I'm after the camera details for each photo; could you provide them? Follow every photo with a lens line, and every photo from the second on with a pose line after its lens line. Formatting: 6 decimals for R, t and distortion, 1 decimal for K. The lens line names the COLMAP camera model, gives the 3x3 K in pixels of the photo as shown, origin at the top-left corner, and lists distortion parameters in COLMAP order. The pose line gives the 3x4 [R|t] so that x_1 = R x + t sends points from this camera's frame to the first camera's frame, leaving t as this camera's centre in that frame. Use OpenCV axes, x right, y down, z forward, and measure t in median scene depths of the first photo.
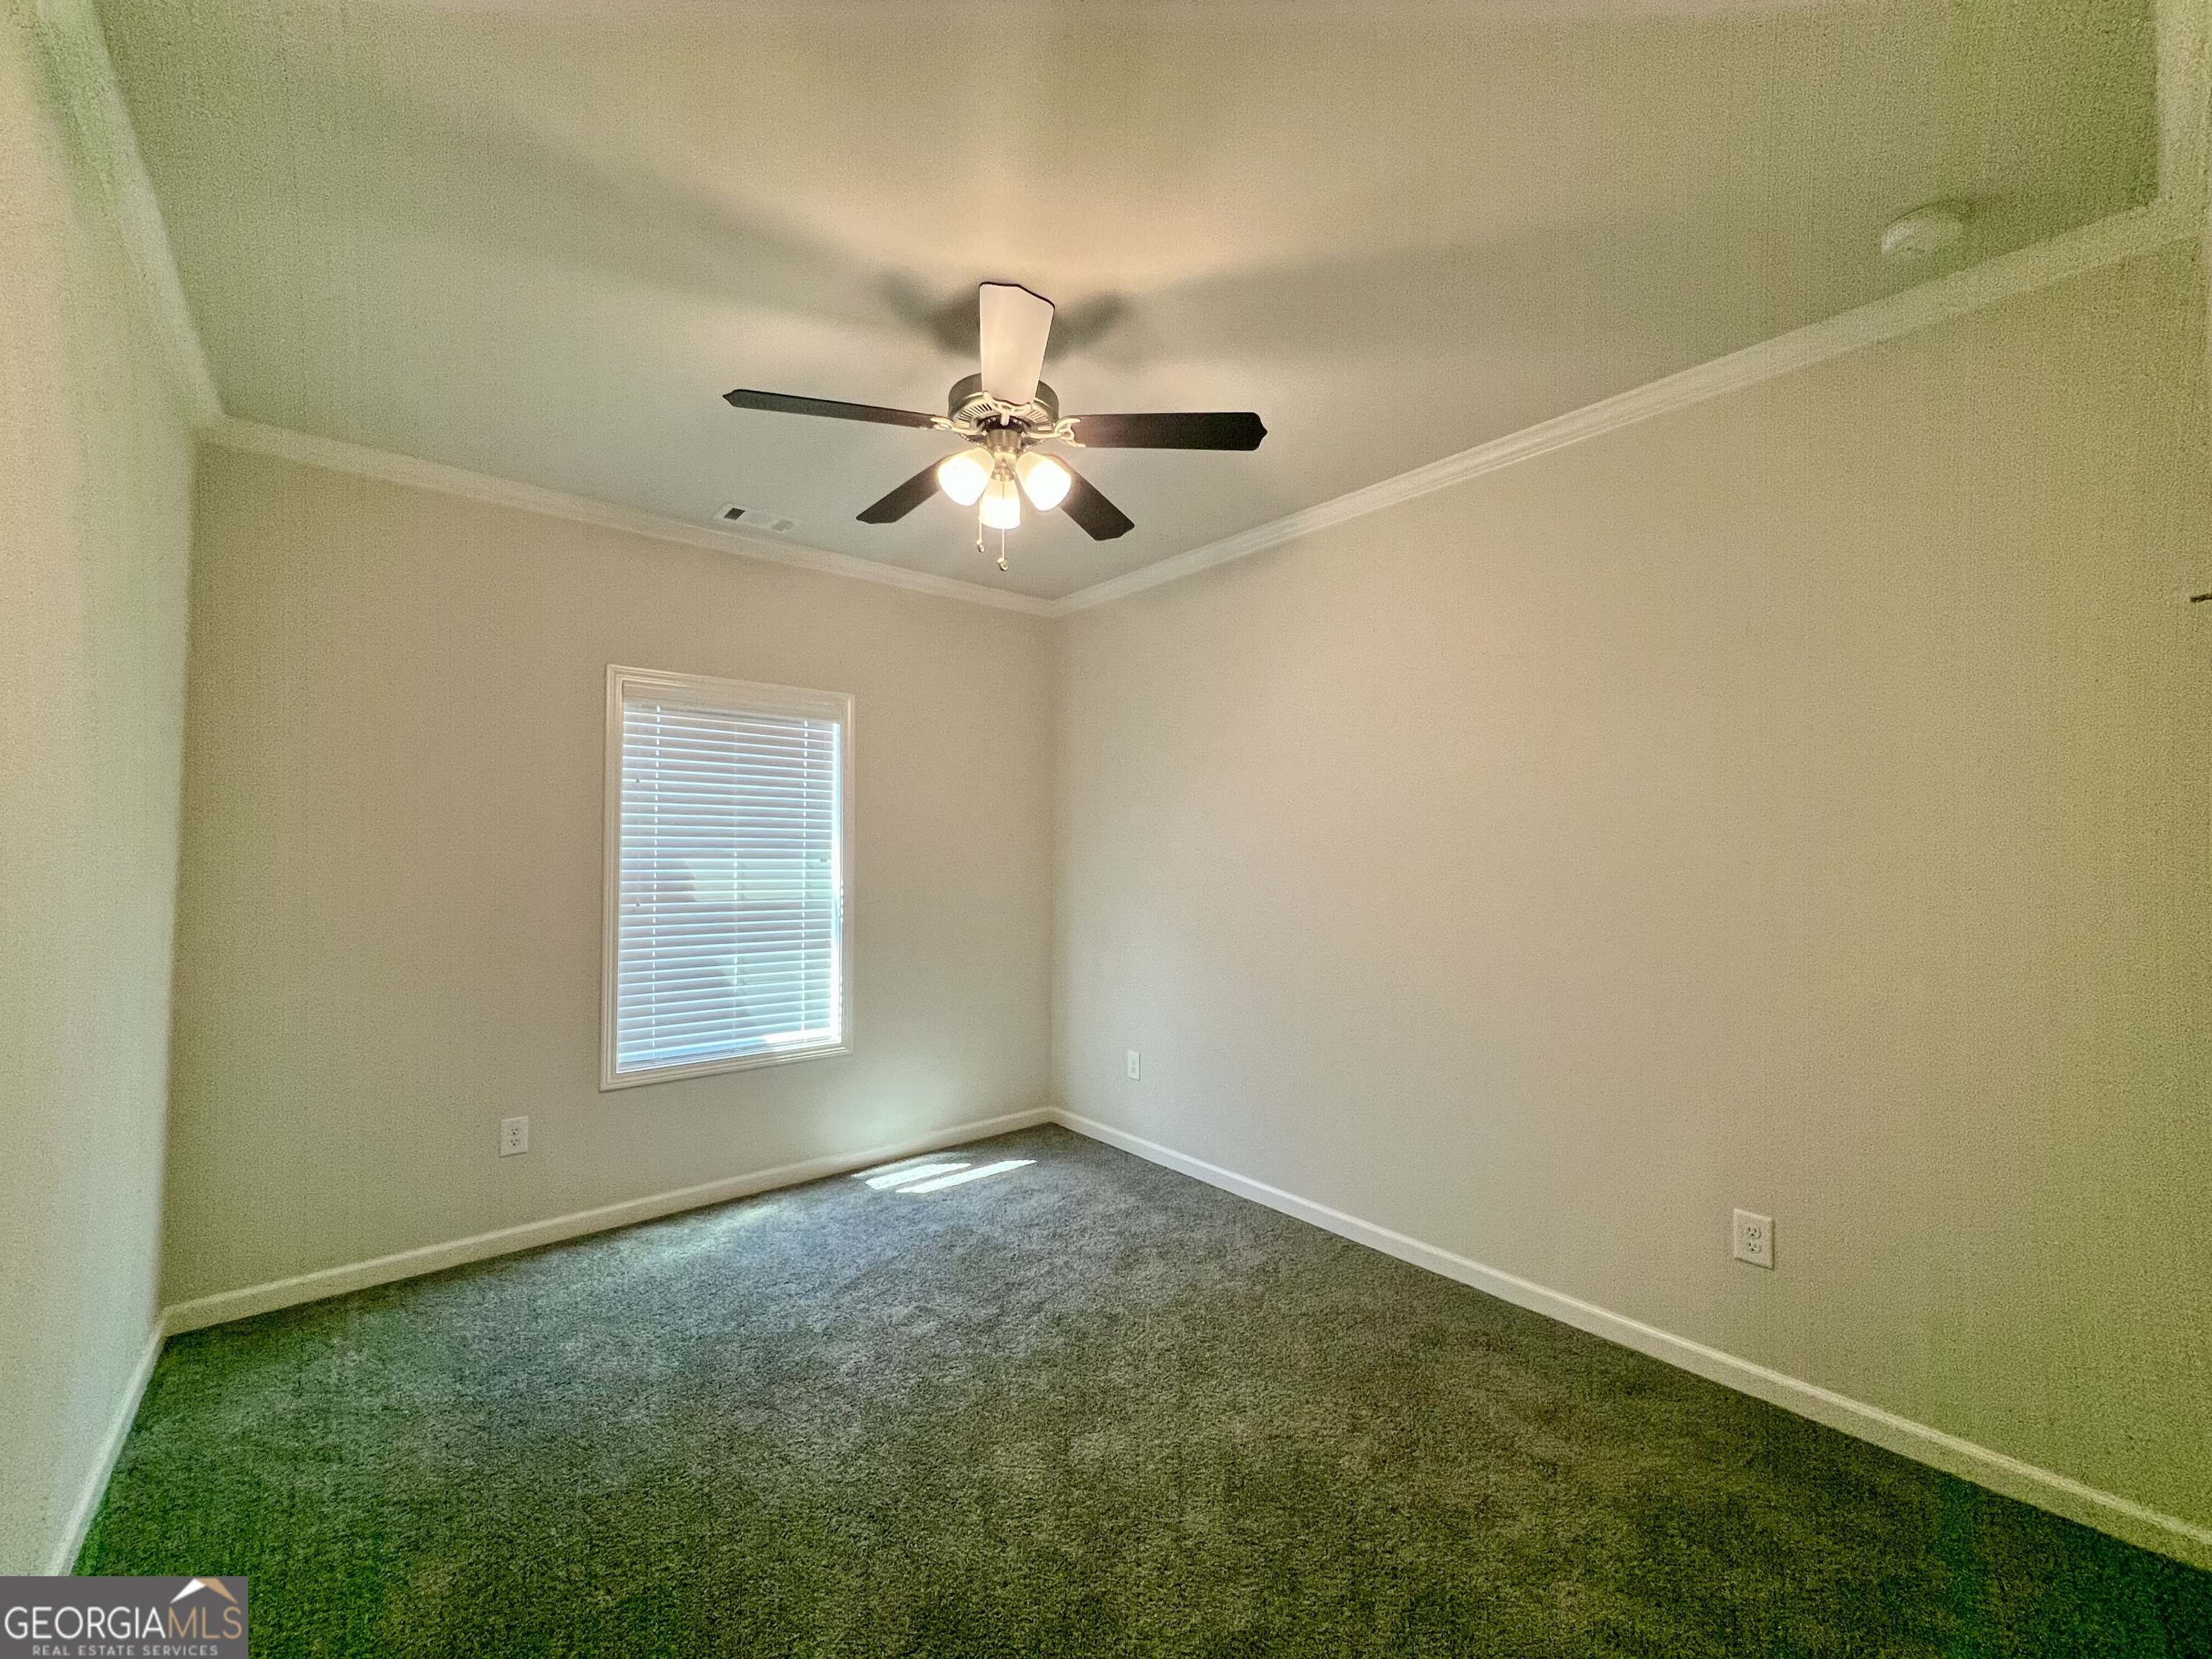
lens RADIAL K [[883.3, 0, 1106.0], [0, 883.3, 829.5], [0, 0, 1]] dist [-0.000561, -0.000107]
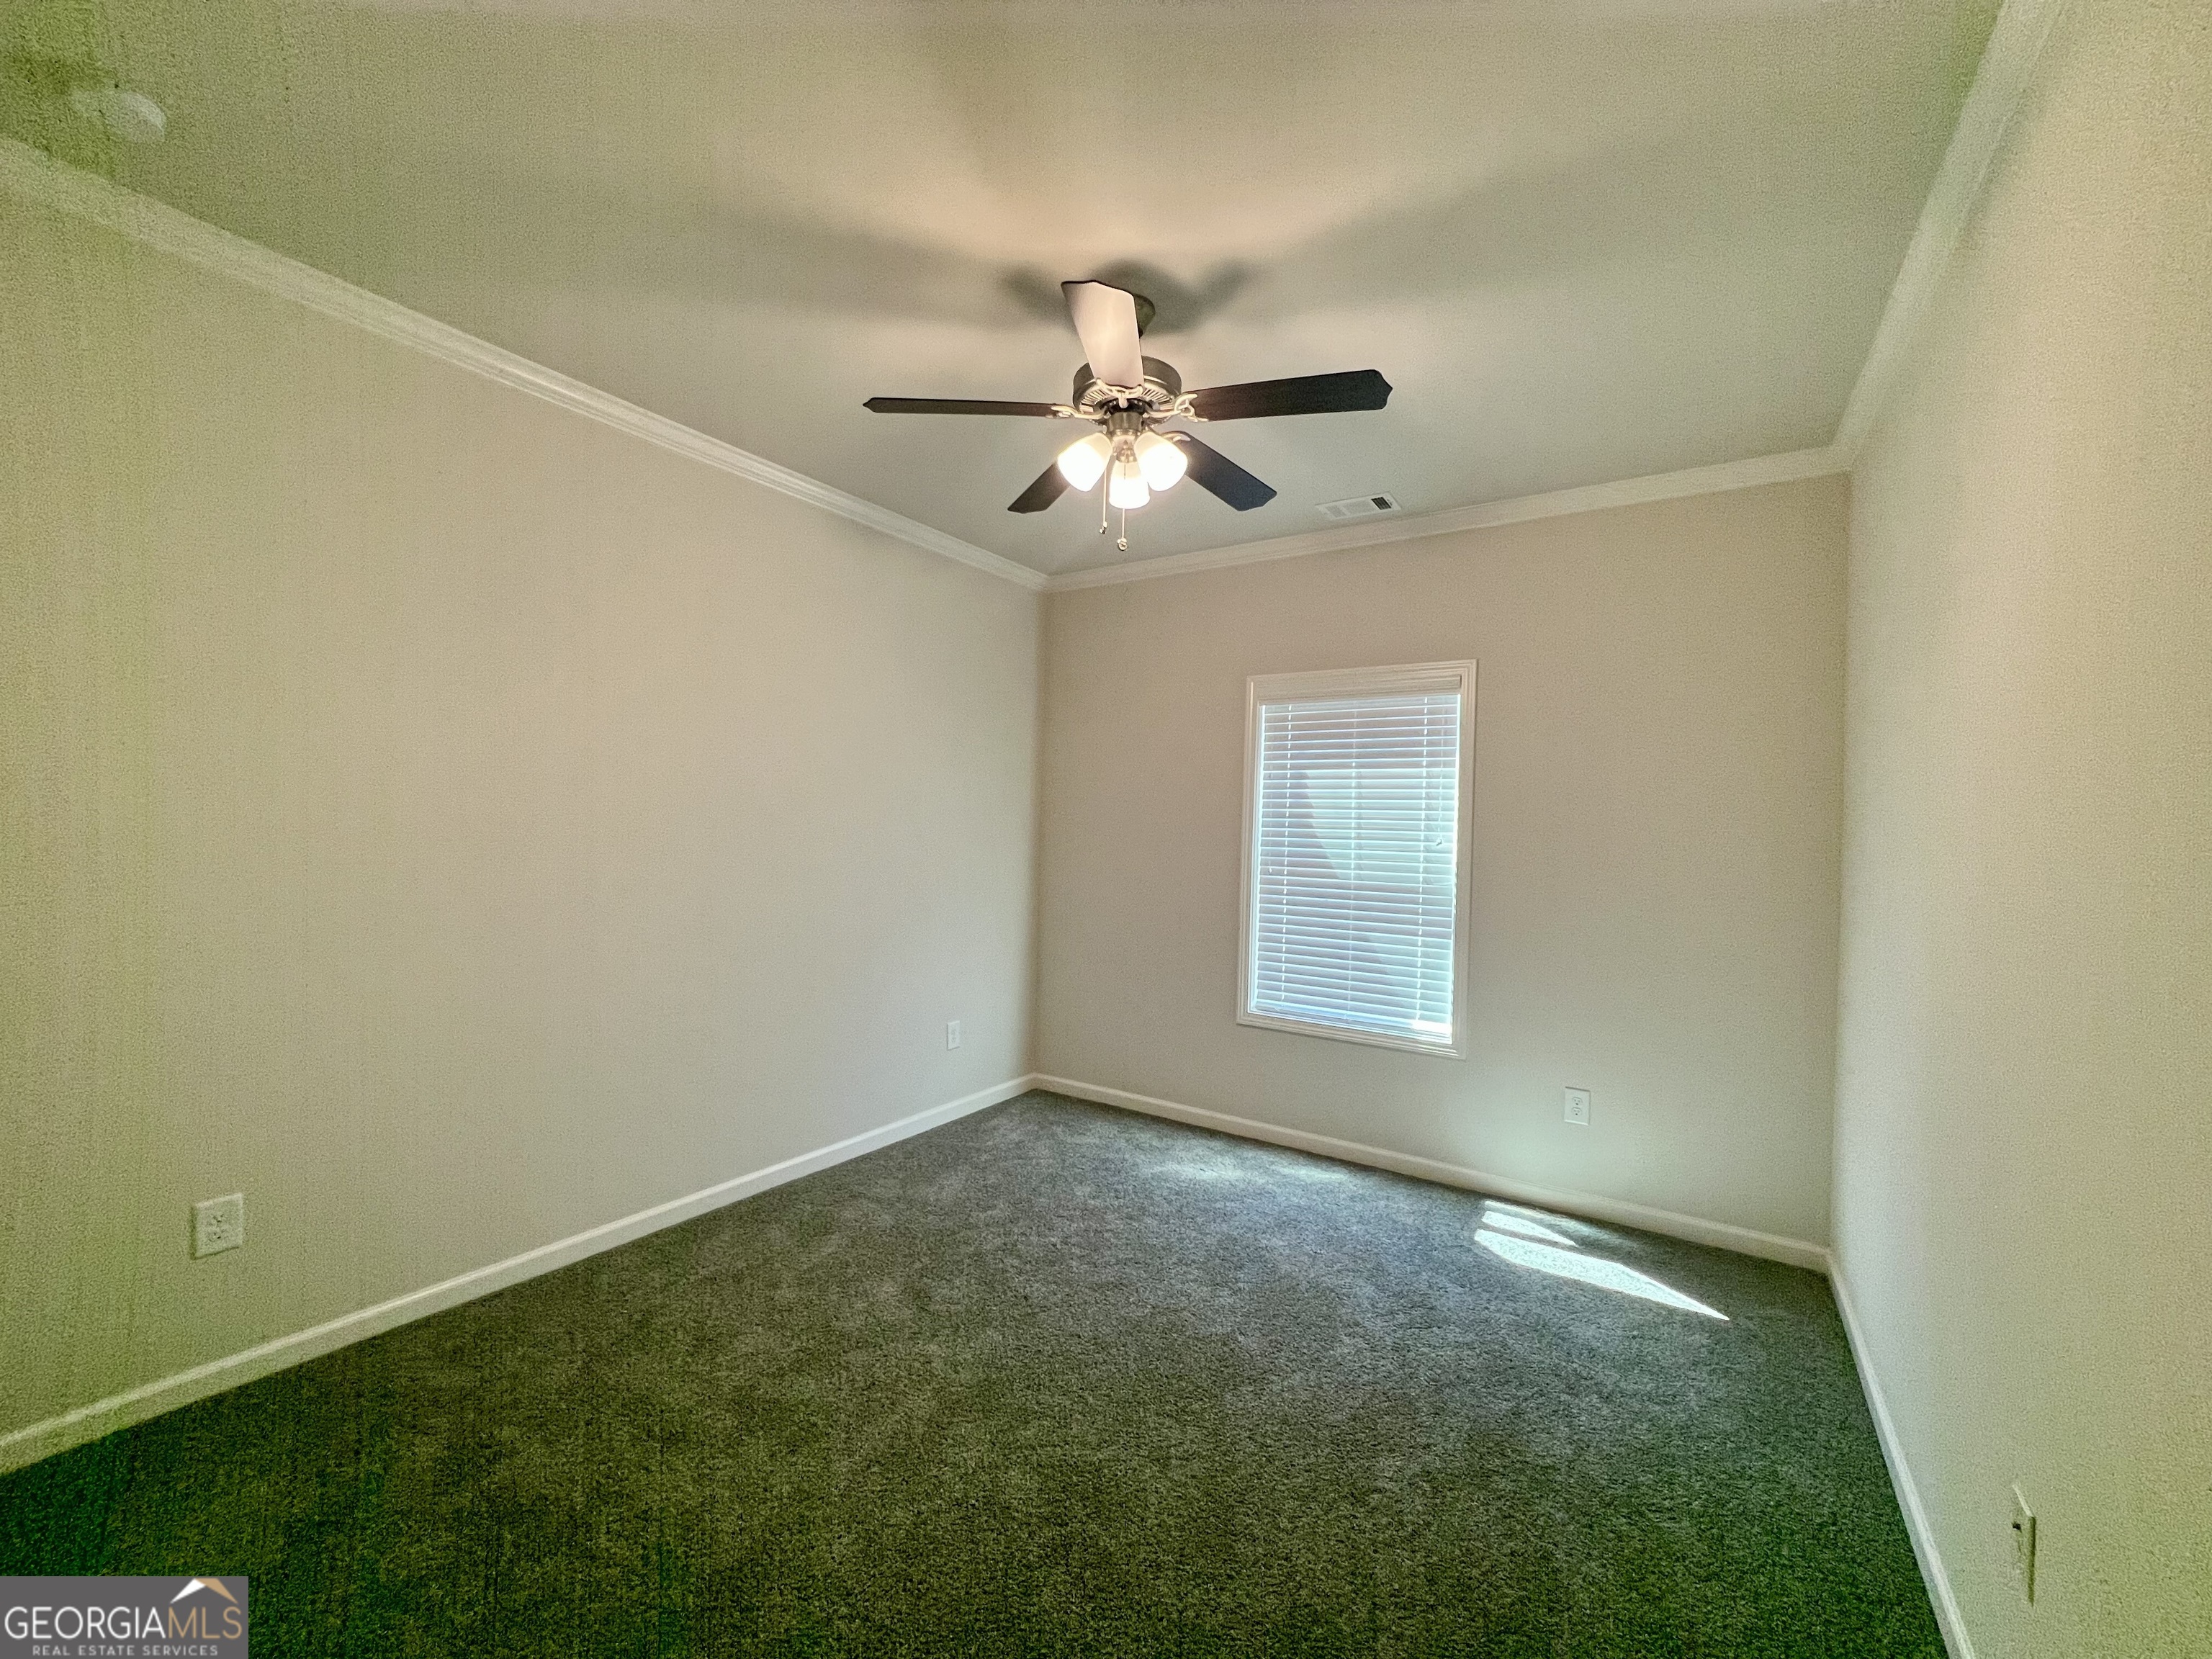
lens RADIAL K [[883.3, 0, 1106.0], [0, 883.3, 829.5], [0, 0, 1]] dist [-0.000561, -0.000107]
pose [[0.265725, 0.006159, -0.964029, 0.491012], [0.004912, 0.999958, 0.007742, 0.010839], [0.964036, -0.006792, 0.265684, 0.420810]]
